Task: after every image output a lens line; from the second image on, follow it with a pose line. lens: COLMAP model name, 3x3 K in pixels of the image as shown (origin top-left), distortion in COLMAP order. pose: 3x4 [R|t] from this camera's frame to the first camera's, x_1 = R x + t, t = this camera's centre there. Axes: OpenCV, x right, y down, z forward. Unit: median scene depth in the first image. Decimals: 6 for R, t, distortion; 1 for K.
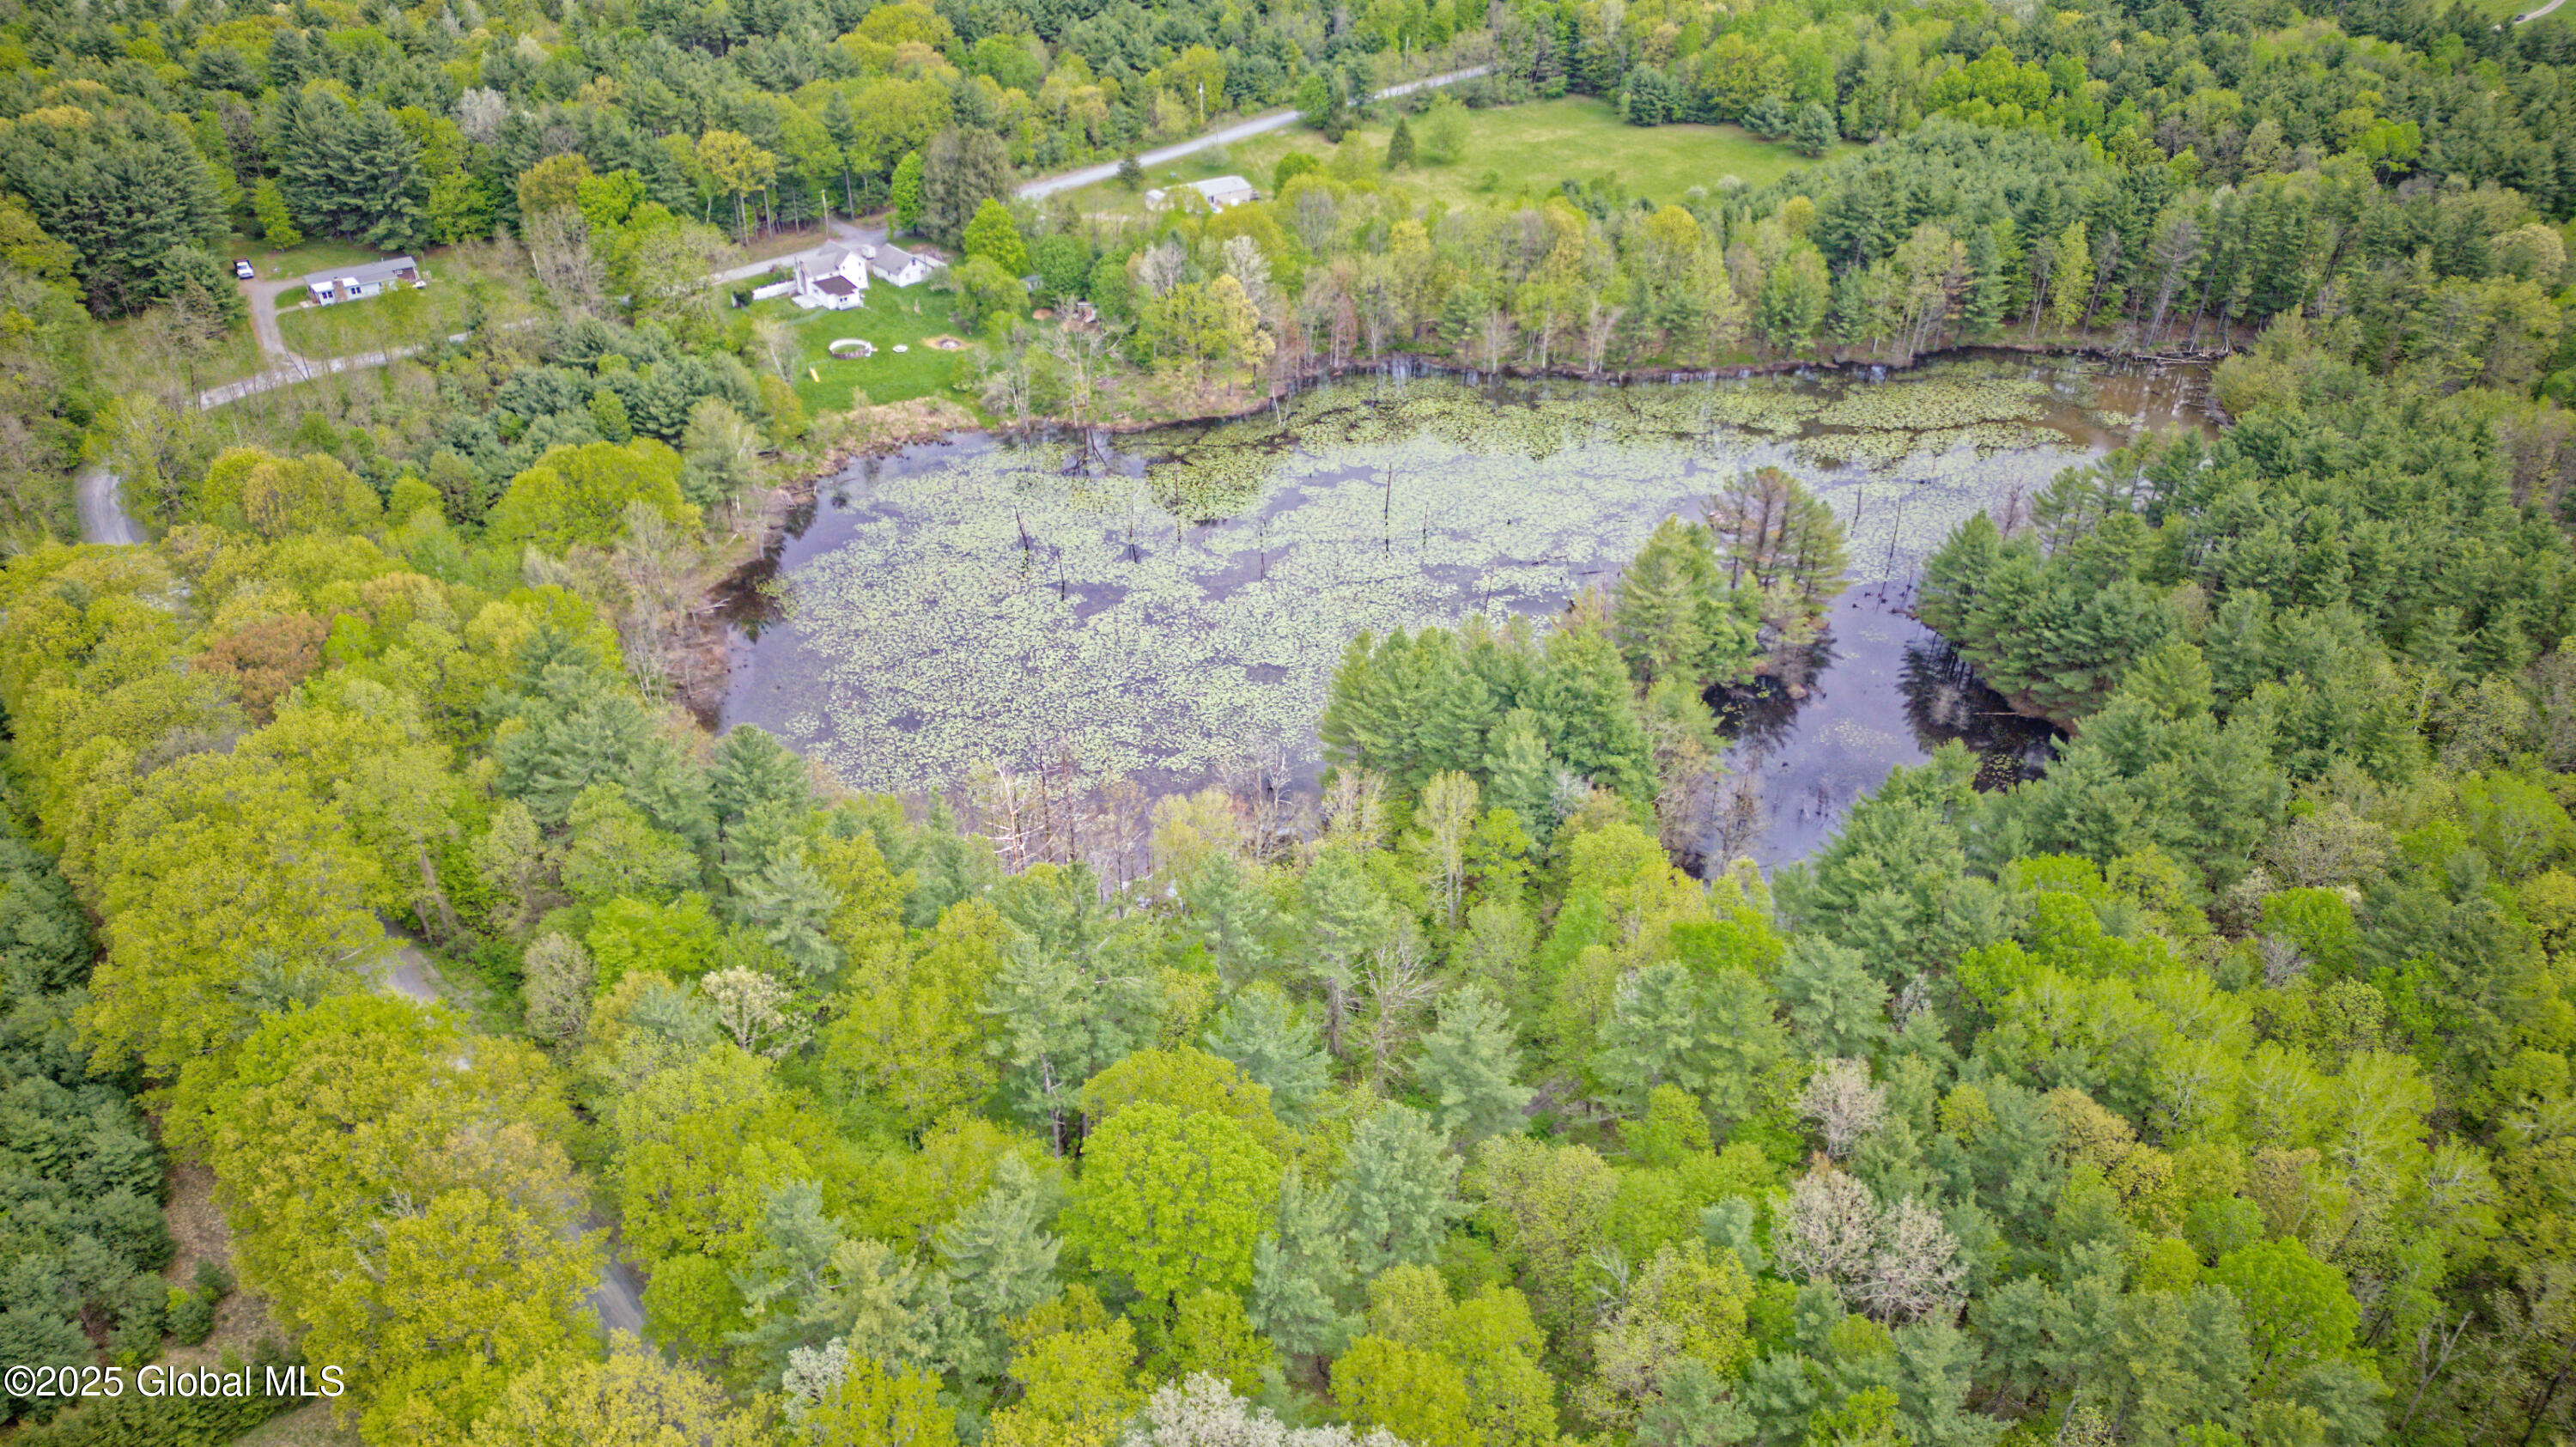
lens RADIAL K [[1847.6, 0, 1288.0], [0, 1847.6, 723.5], [0, 0, 1]] dist [0.065060, -0.002279]
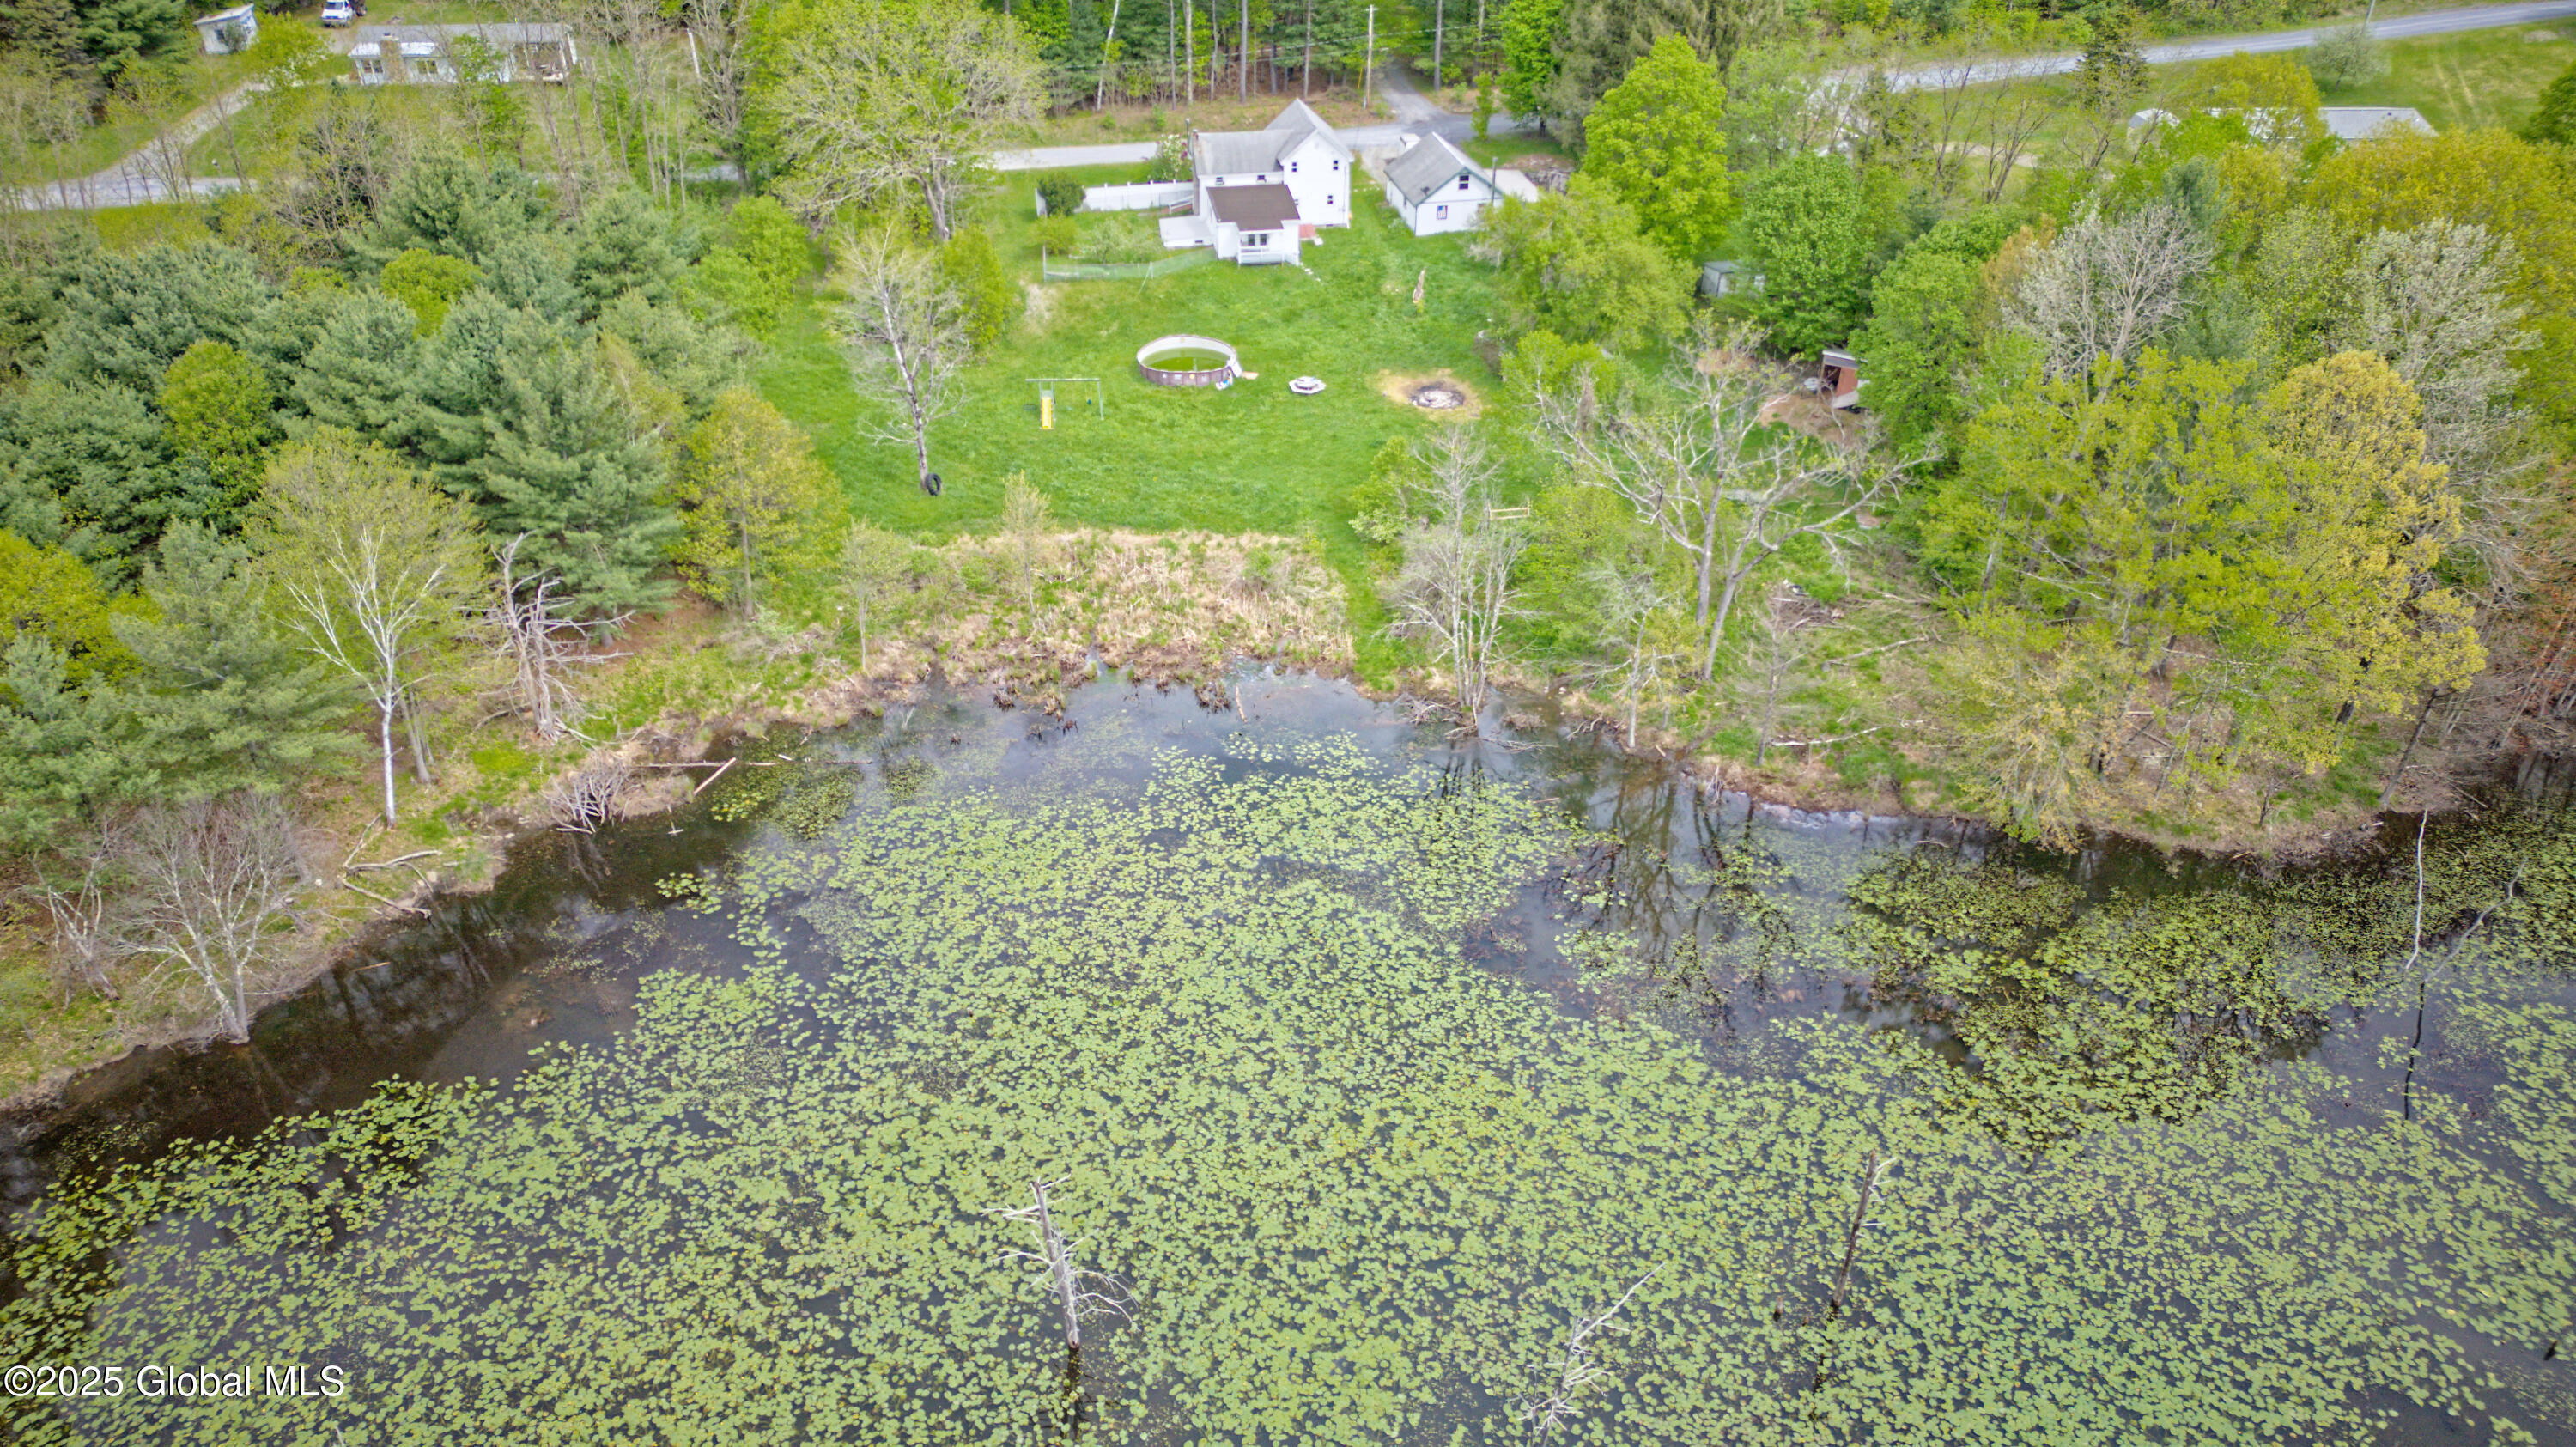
lens RADIAL K [[1847.6, 0, 1288.0], [0, 1847.6, 723.5], [0, 0, 1]] dist [0.065060, -0.002279]
pose [[0.869817, 0.271163, -0.412176, -0.037009], [-0.270968, 0.960704, 0.060204, -0.154678], [0.412304, 0.059320, 0.909113, 0.648998]]
